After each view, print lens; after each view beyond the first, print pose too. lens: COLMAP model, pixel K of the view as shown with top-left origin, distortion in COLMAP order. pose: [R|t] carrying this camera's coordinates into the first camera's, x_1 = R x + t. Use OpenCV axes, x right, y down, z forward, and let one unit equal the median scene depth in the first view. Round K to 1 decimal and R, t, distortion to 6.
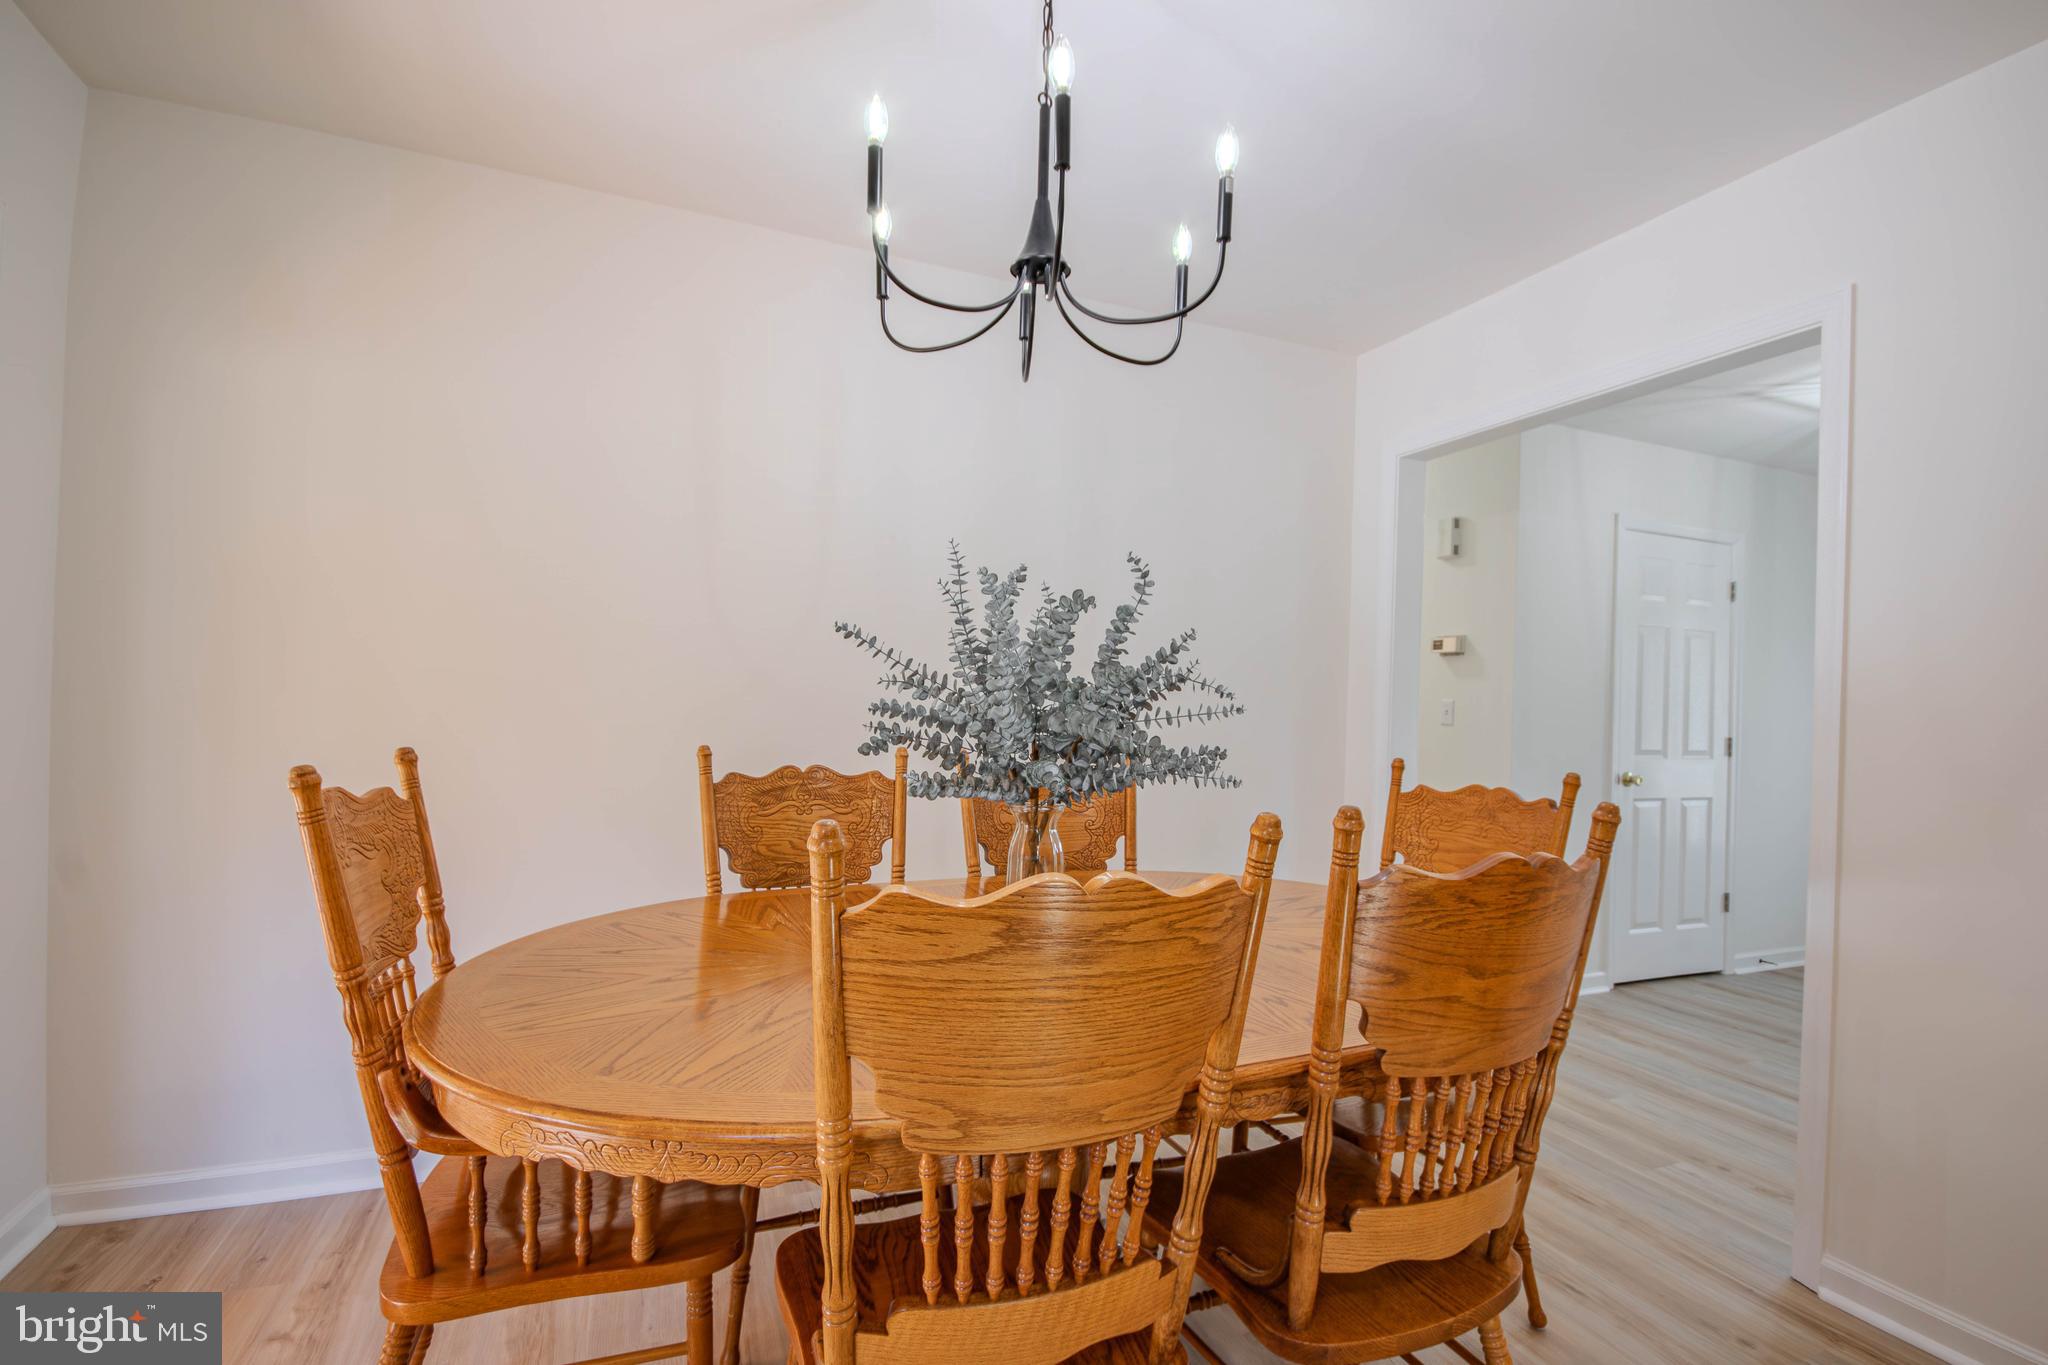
lens RADIAL K [[978.8, 0, 1009.6], [0, 978.8, 689.6], [0, 0, 1]] dist [0.003951, -0.002810]
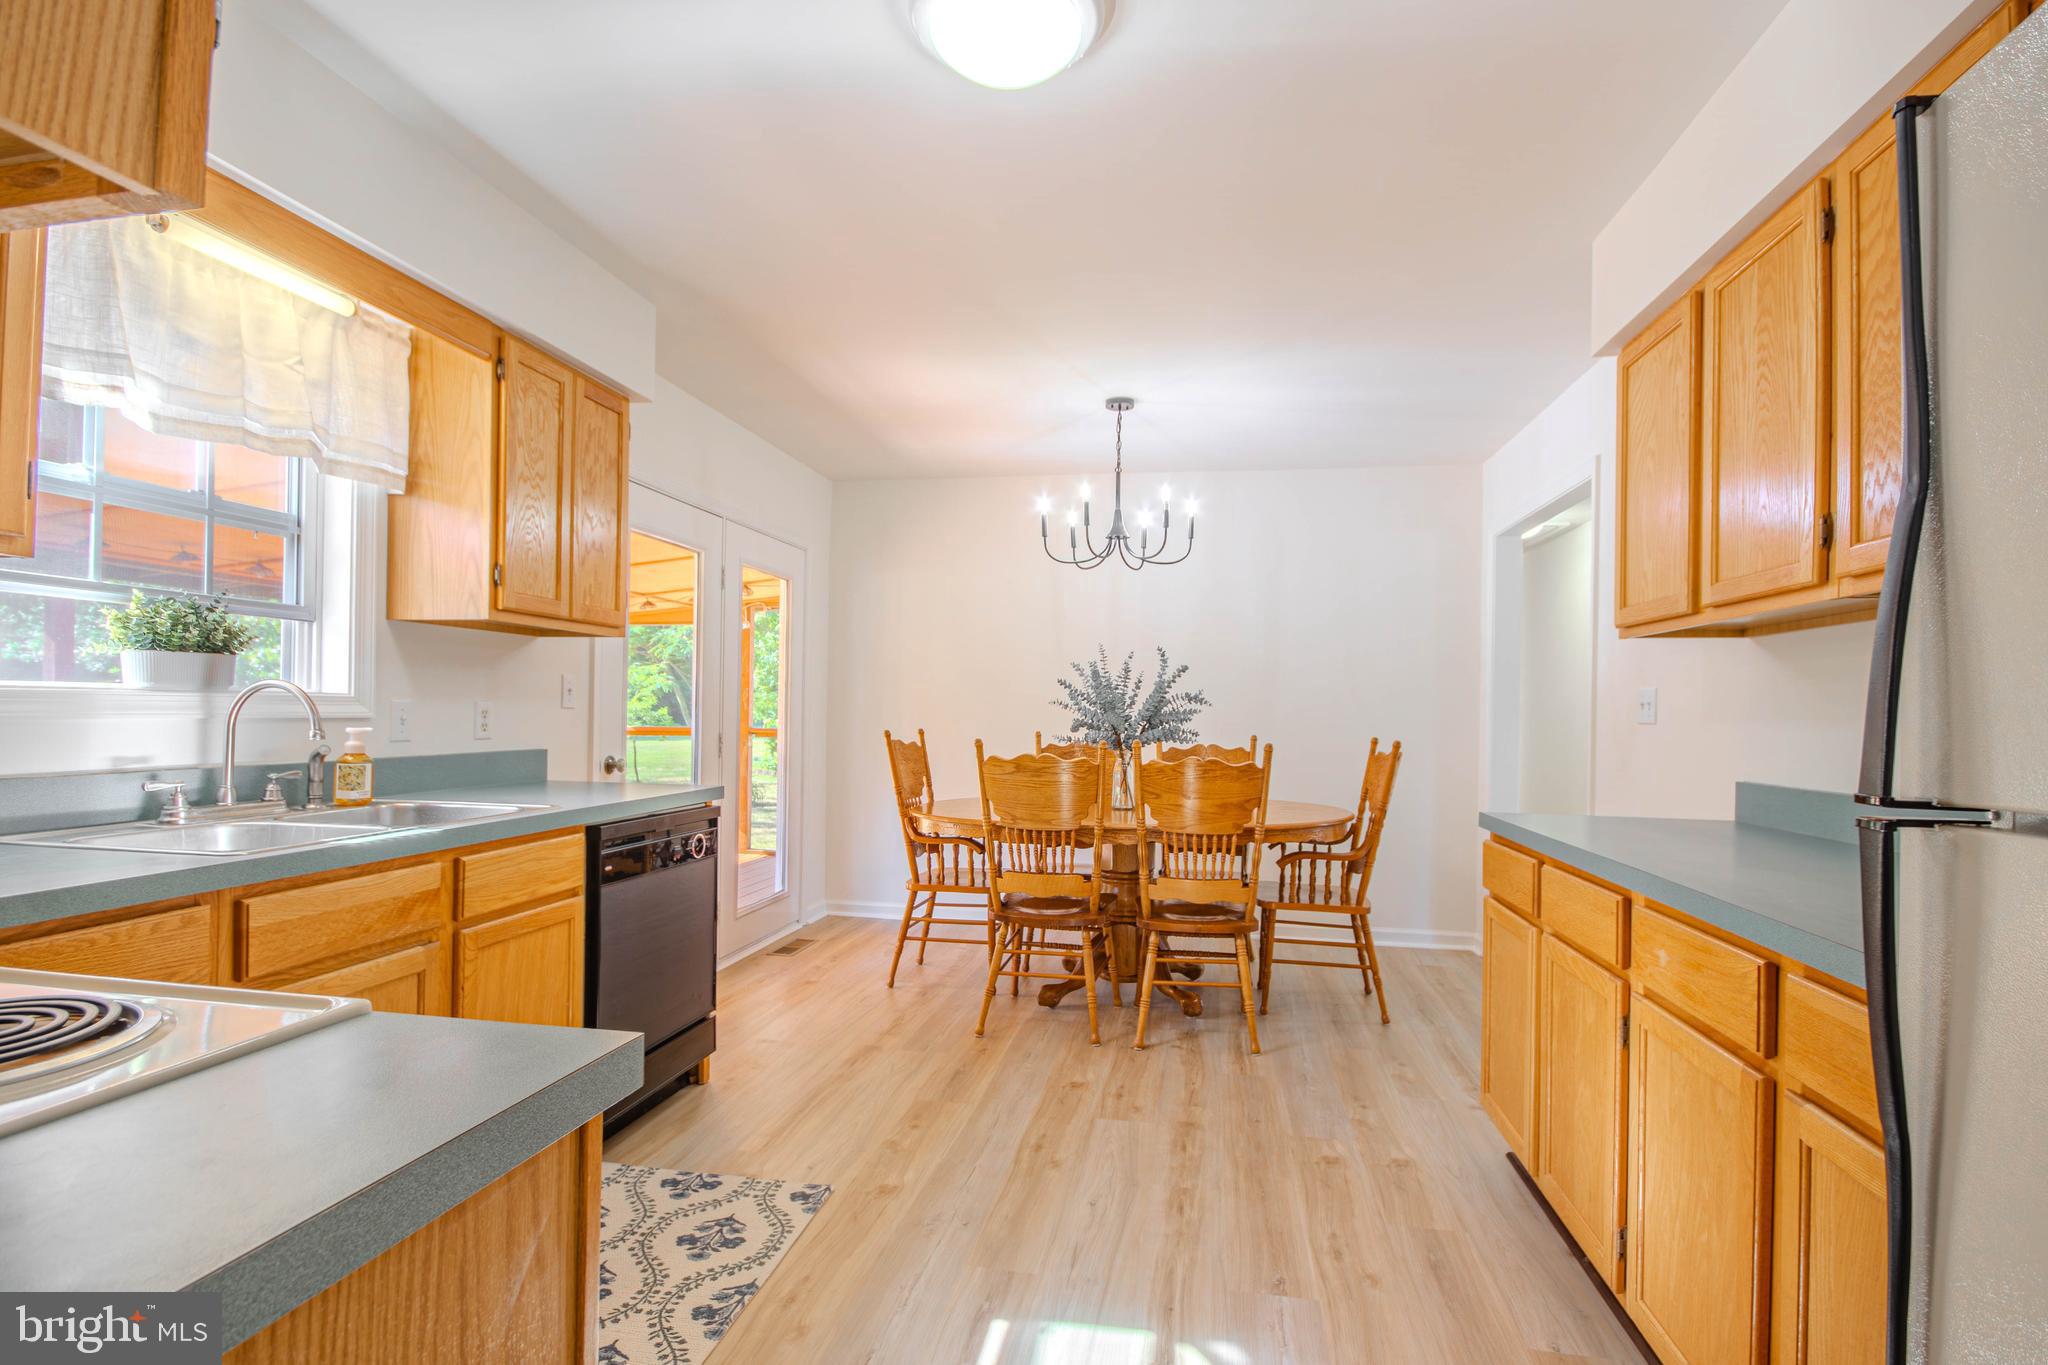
lens RADIAL K [[978.8, 0, 1036.8], [0, 978.8, 688.8], [0, 0, 1]] dist [0.003951, -0.002810]
pose [[0.846835, -0.029731, -0.531025, 1.400082], [0.019024, 0.999491, -0.025623, 0.024758], [0.531516, 0.011596, 0.846969, -1.465207]]
